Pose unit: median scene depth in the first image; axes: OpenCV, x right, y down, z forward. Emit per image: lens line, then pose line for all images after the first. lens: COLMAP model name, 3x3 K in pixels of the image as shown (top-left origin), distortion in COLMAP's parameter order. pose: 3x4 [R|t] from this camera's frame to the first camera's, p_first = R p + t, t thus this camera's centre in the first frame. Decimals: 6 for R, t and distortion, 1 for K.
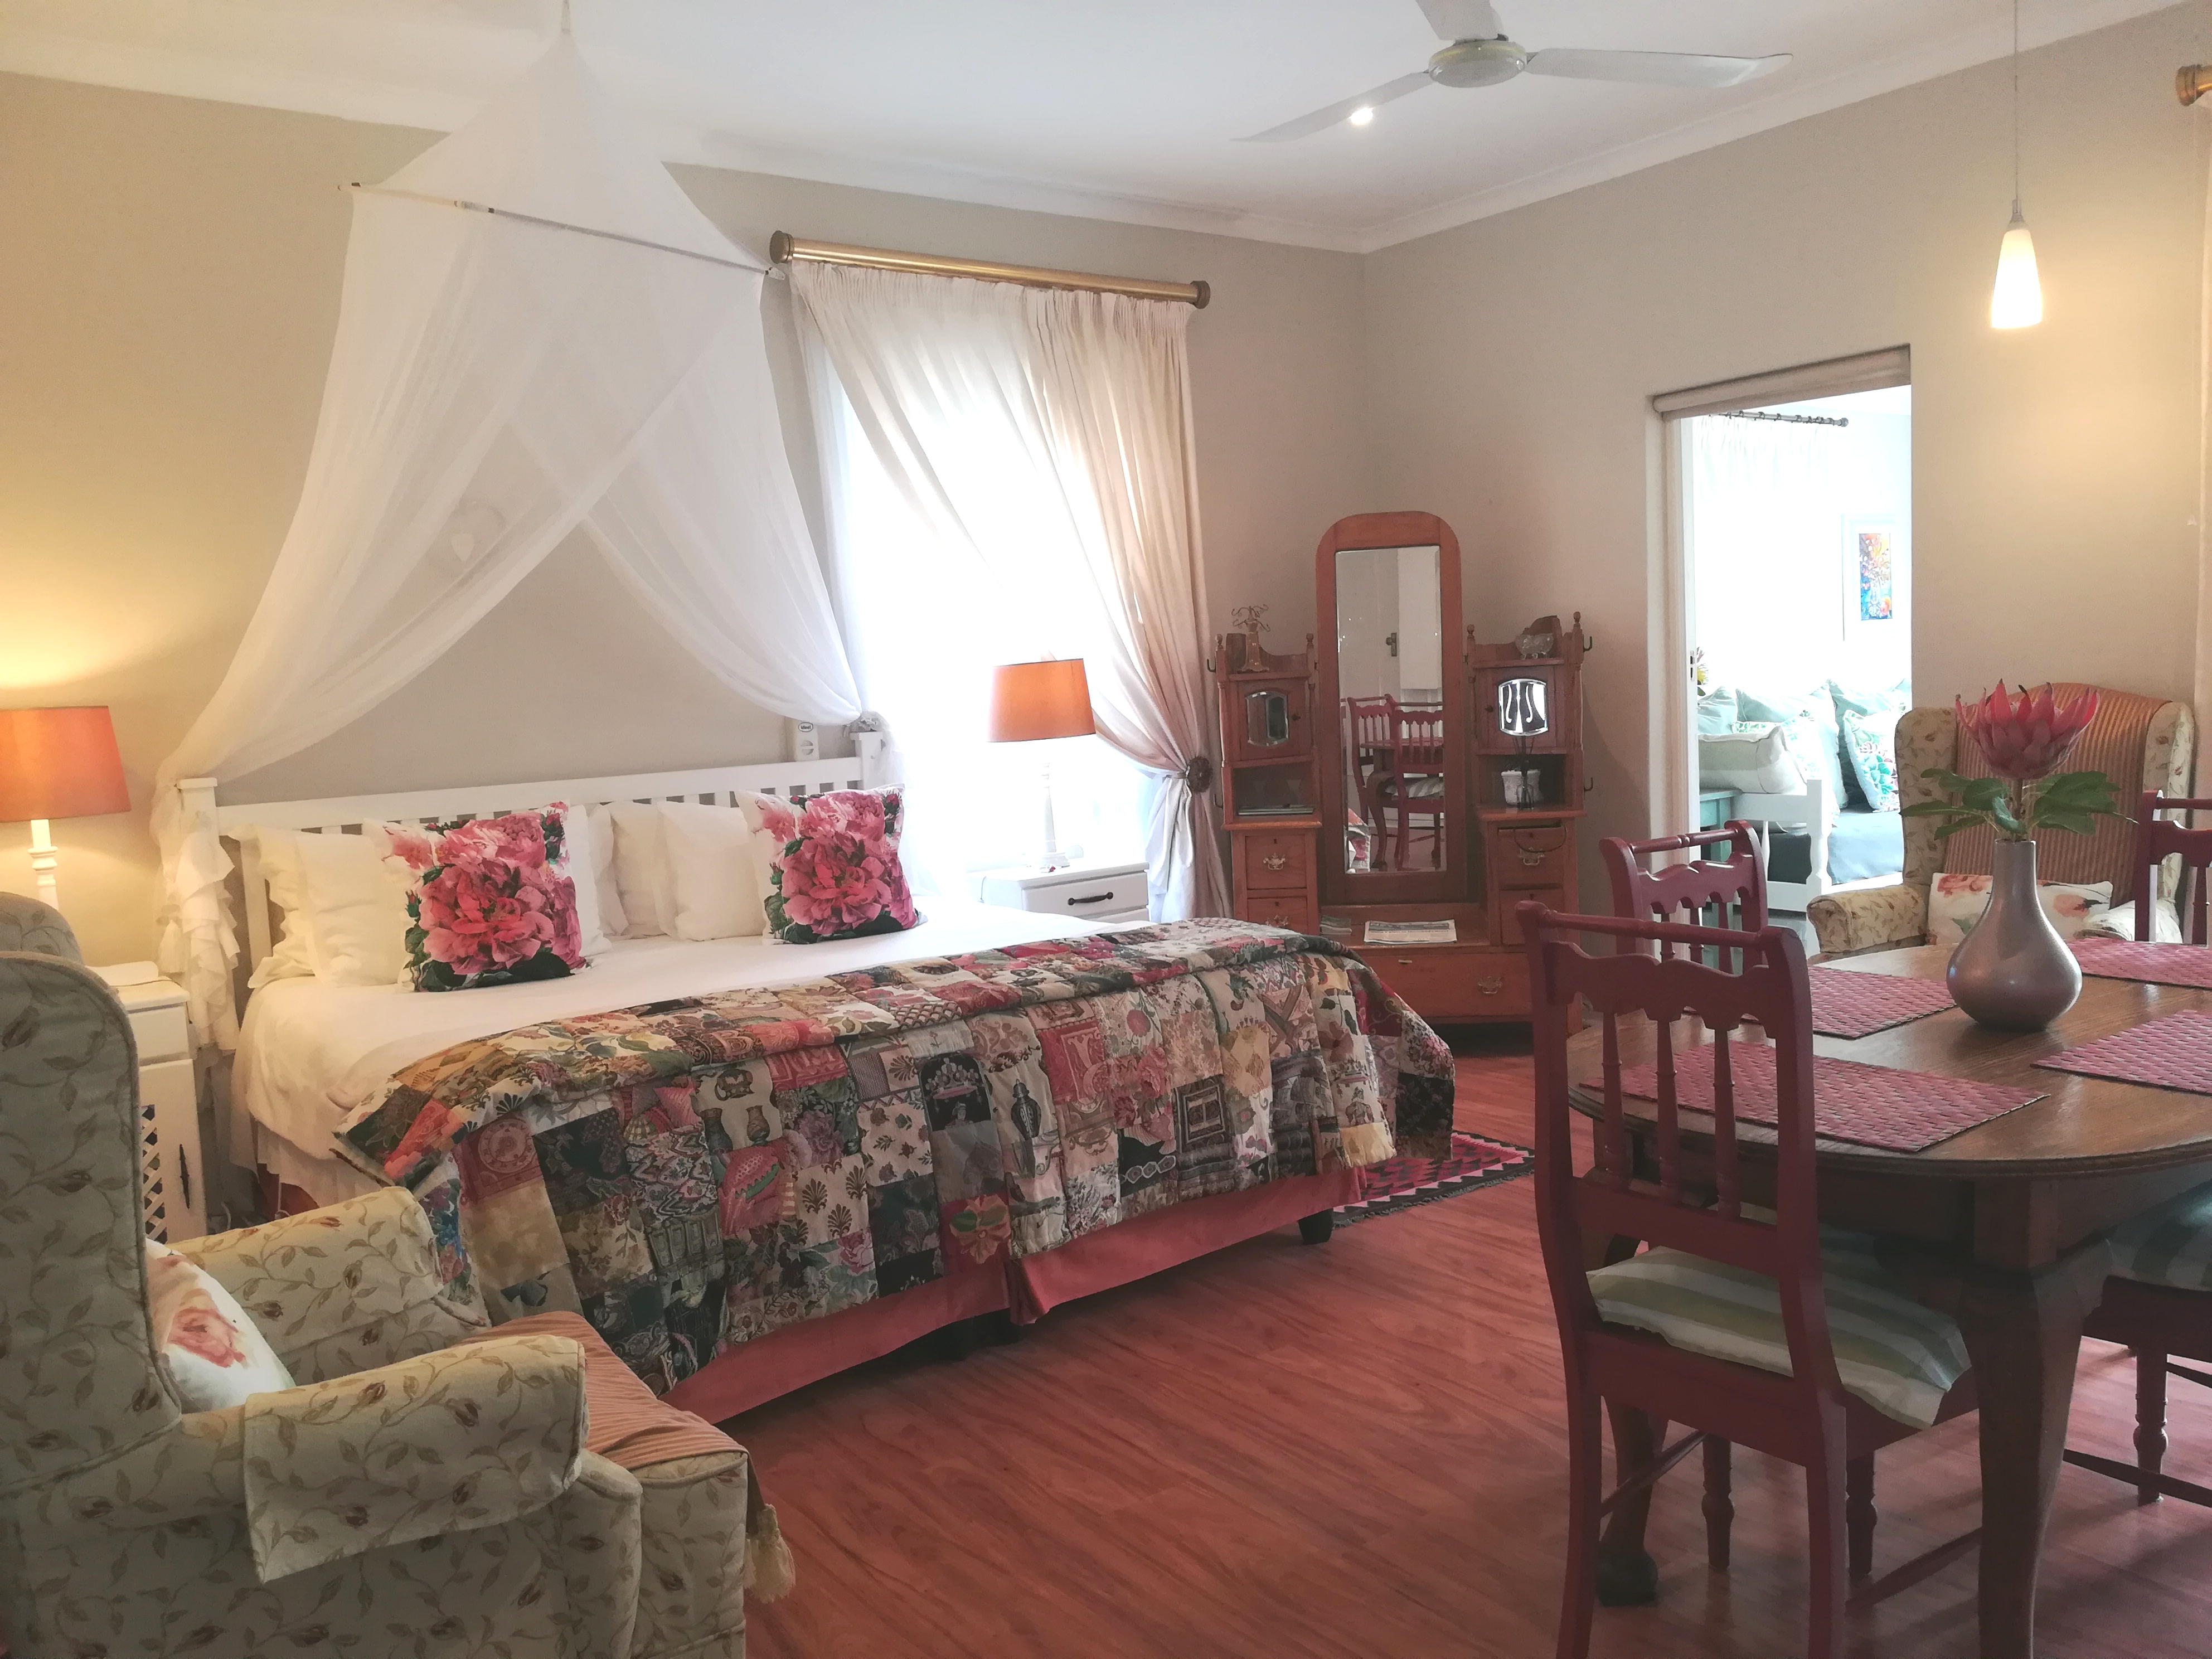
lens RADIAL K [[1699.5, 0, 1108.1], [0, 1699.5, 827.4], [0, 0, 1]] dist [0.035020, -0.004881]
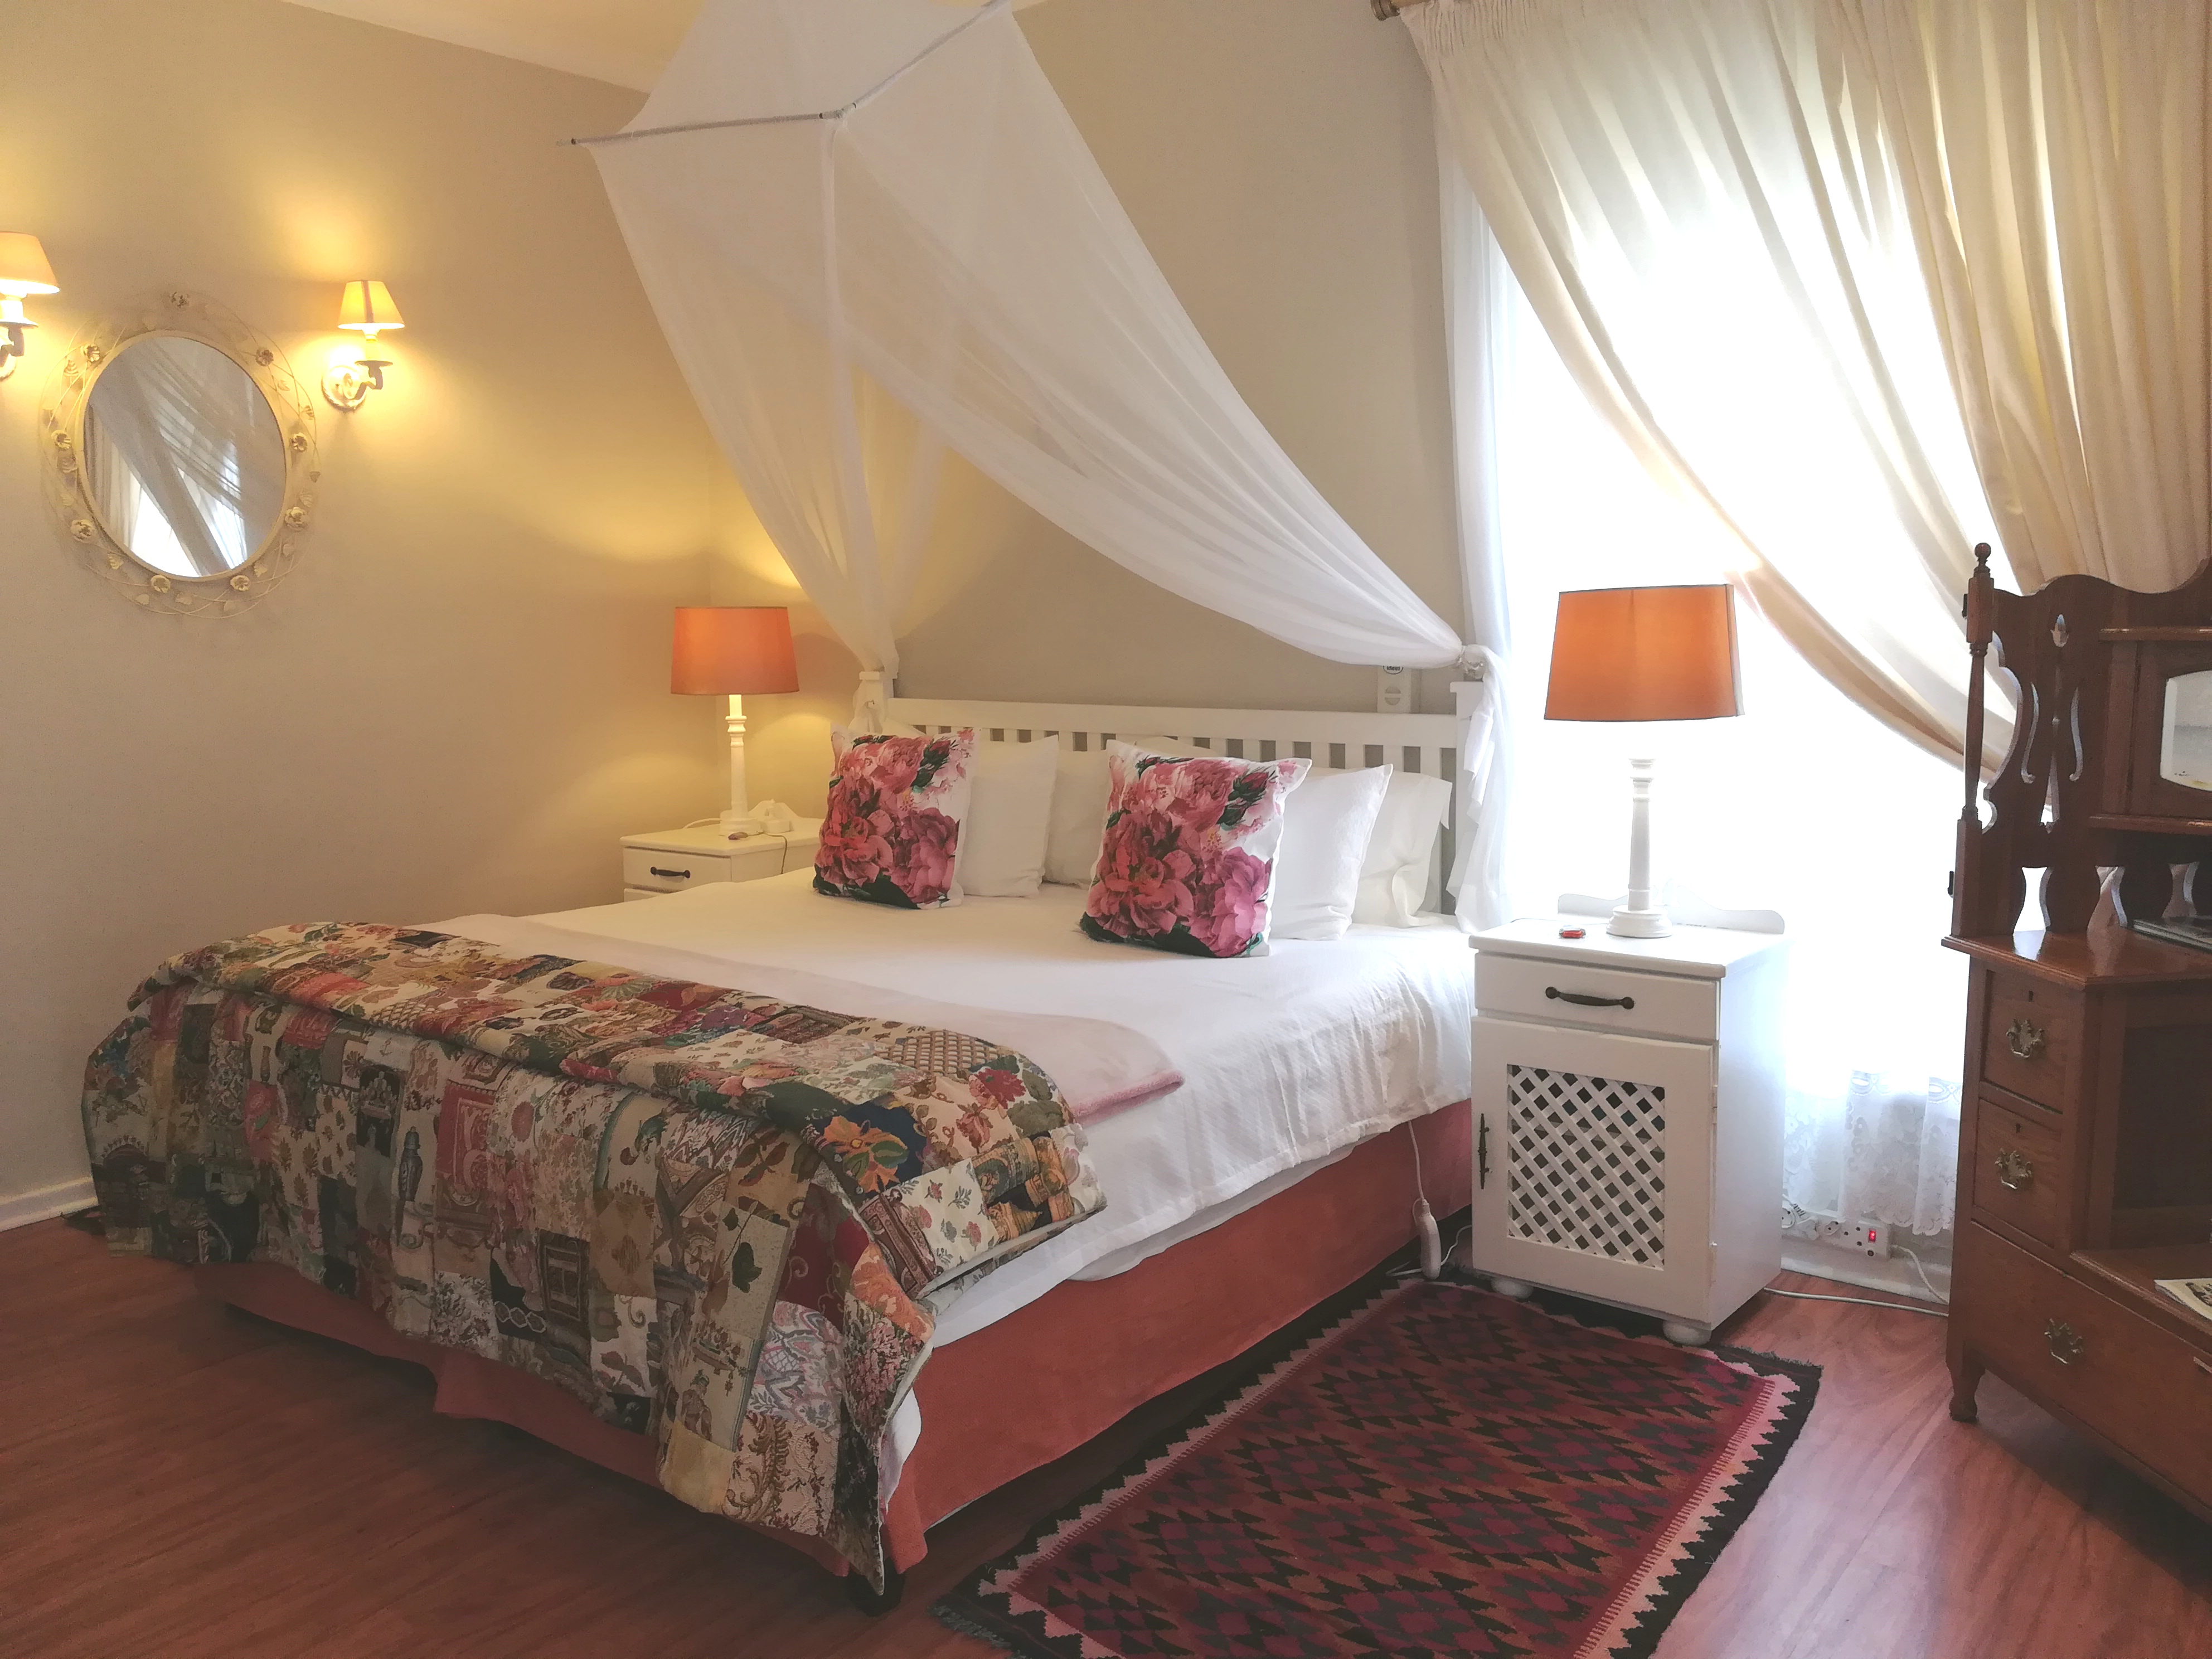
lens RADIAL K [[1699.5, 0, 1108.6], [0, 1699.5, 829.2], [0, 0, 1]] dist [0.035020, -0.004881]
pose [[0.275078, 0.174843, -0.945390, 0.701447], [-0.084547, 0.983914, 0.157368, -0.134516], [0.957697, 0.036641, 0.285436, 0.947580]]
